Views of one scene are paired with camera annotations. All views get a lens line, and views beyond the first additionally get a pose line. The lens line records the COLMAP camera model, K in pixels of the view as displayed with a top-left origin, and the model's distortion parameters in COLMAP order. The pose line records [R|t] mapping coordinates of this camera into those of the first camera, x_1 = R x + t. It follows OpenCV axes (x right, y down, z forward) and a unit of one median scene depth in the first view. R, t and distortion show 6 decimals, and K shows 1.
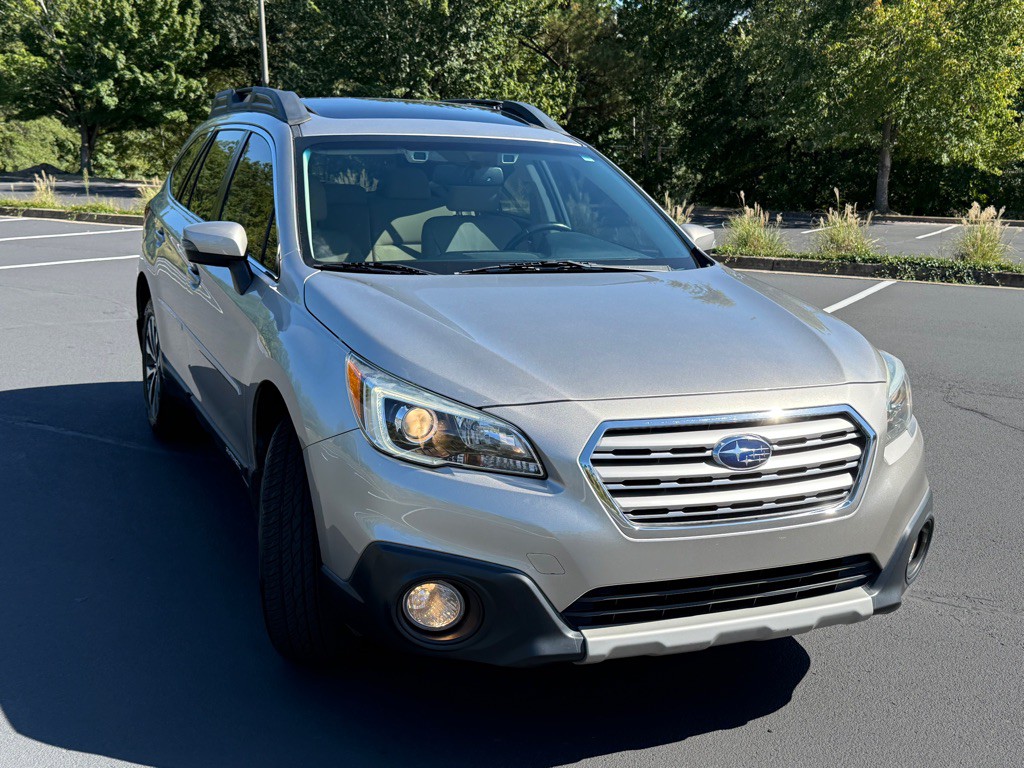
lens RADIAL K [[1174.5, 0, 507.7], [0, 1174.5, 398.4], [0, 0, 1]] dist [0.198584, -0.476462]
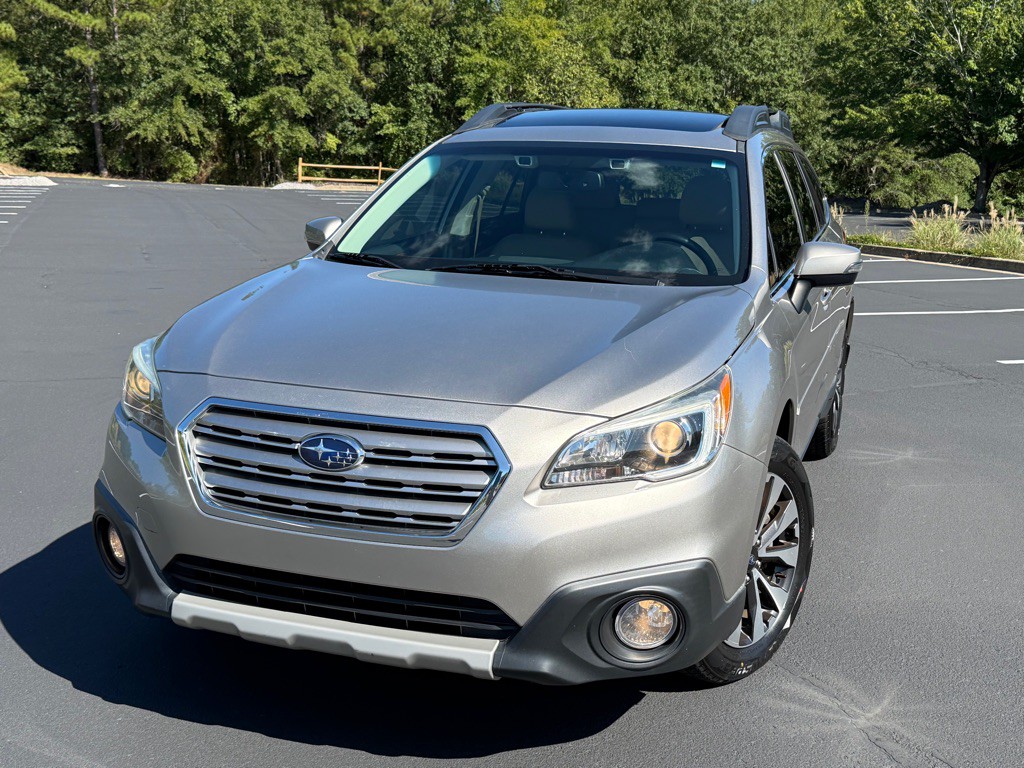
lens RADIAL K [[1174.5, 0, 507.7], [0, 1174.5, 398.4], [0, 0, 1]] dist [0.198584, -0.476462]
pose [[0.736795, 0.126883, -0.664104, 0.430085], [-0.147674, 0.988718, 0.025066, -0.019582], [0.659792, 0.079602, 0.747220, 0.175486]]
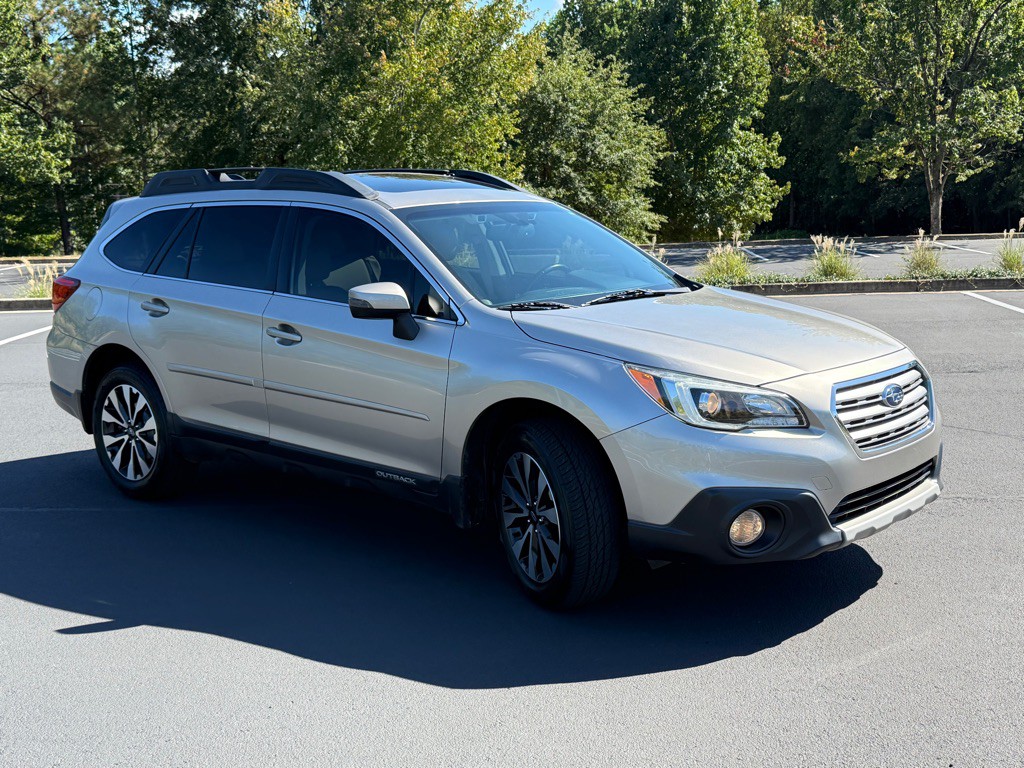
lens RADIAL K [[1171.5, 0, 520.7], [0, 1171.5, 381.5], [0, 0, 1]] dist [0.199029, -0.480357]
pose [[0.898661, -0.116493, 0.422892, -0.406833], [0.136800, 0.990438, -0.017871, -0.005088], [-0.416767, 0.073911, 0.906004, -0.089428]]
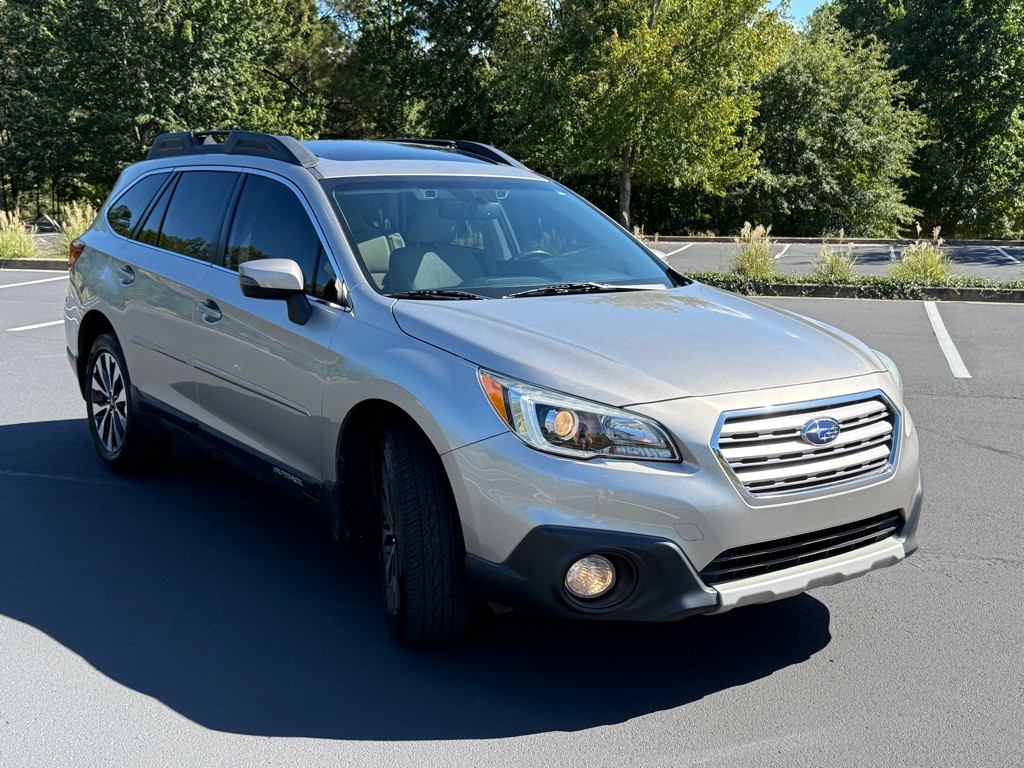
lens RADIAL K [[1174.5, 0, 507.7], [0, 1174.5, 398.4], [0, 0, 1]] dist [0.198584, -0.476462]
pose [[0.975080, -0.055823, 0.214715, -0.176303], [0.060159, 0.998095, -0.013709, 0.004013], [-0.213540, 0.026285, 0.976581, -0.063747]]
